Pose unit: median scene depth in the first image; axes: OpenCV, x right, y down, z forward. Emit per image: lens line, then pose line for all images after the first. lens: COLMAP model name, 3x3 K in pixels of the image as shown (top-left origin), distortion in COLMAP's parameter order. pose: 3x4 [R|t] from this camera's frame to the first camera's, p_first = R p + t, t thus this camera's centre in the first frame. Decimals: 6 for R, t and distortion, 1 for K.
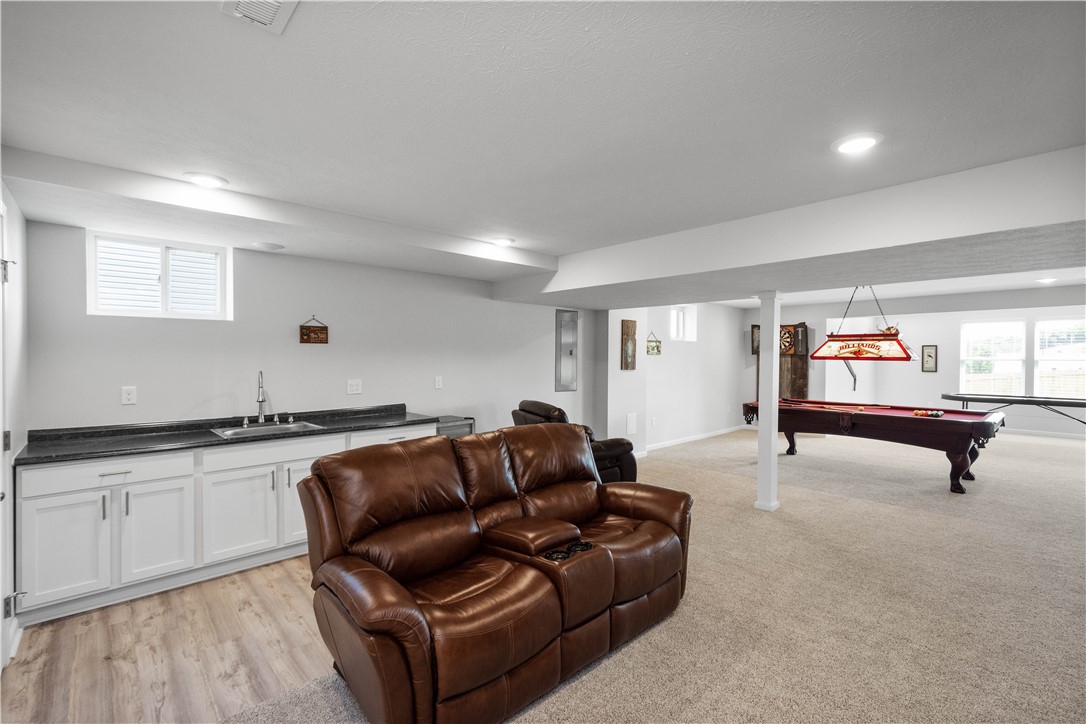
lens RADIAL K [[476.7, 0, 541.4], [0, 476.7, 364.0], [0, 0, 1]] dist [0.013128, 0.000105]
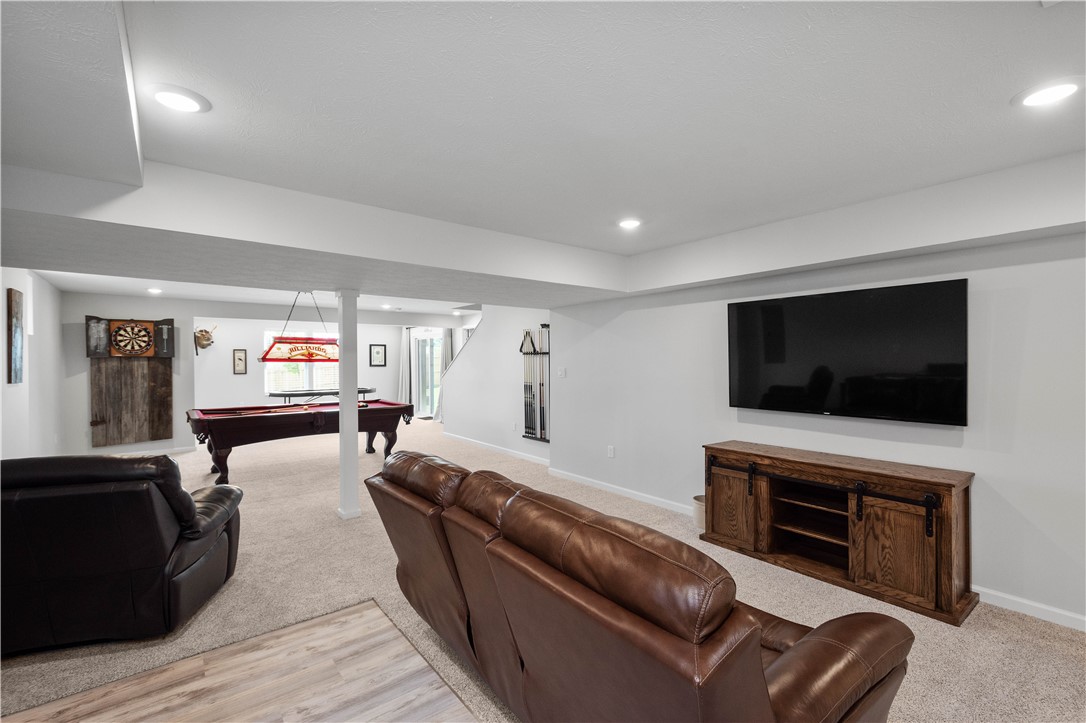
lens RADIAL K [[476.7, 0, 536.8], [0, 476.7, 366.2], [0, 0, 1]] dist [0.013128, 0.000105]
pose [[0.095729, -0.015420, 0.995288, -0.266314], [0.021238, 0.999684, 0.013446, -0.002048], [-0.995181, 0.019851, 0.096026, 0.319966]]
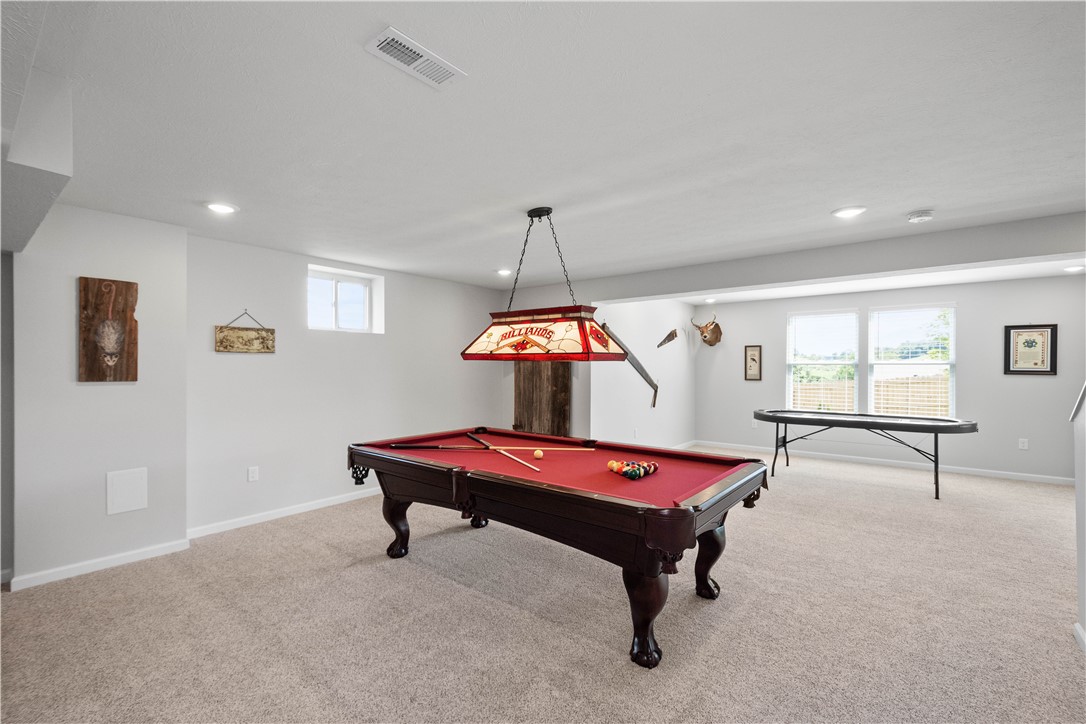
lens RADIAL K [[476.7, 0, 535.3], [0, 476.7, 364.4], [0, 0, 1]] dist [0.013128, 0.000105]
pose [[0.989562, -0.000657, 0.144106, 0.479693], [0.003042, 0.999862, -0.016326, 0.003350], [-0.144076, 0.016594, 0.989428, 0.401429]]
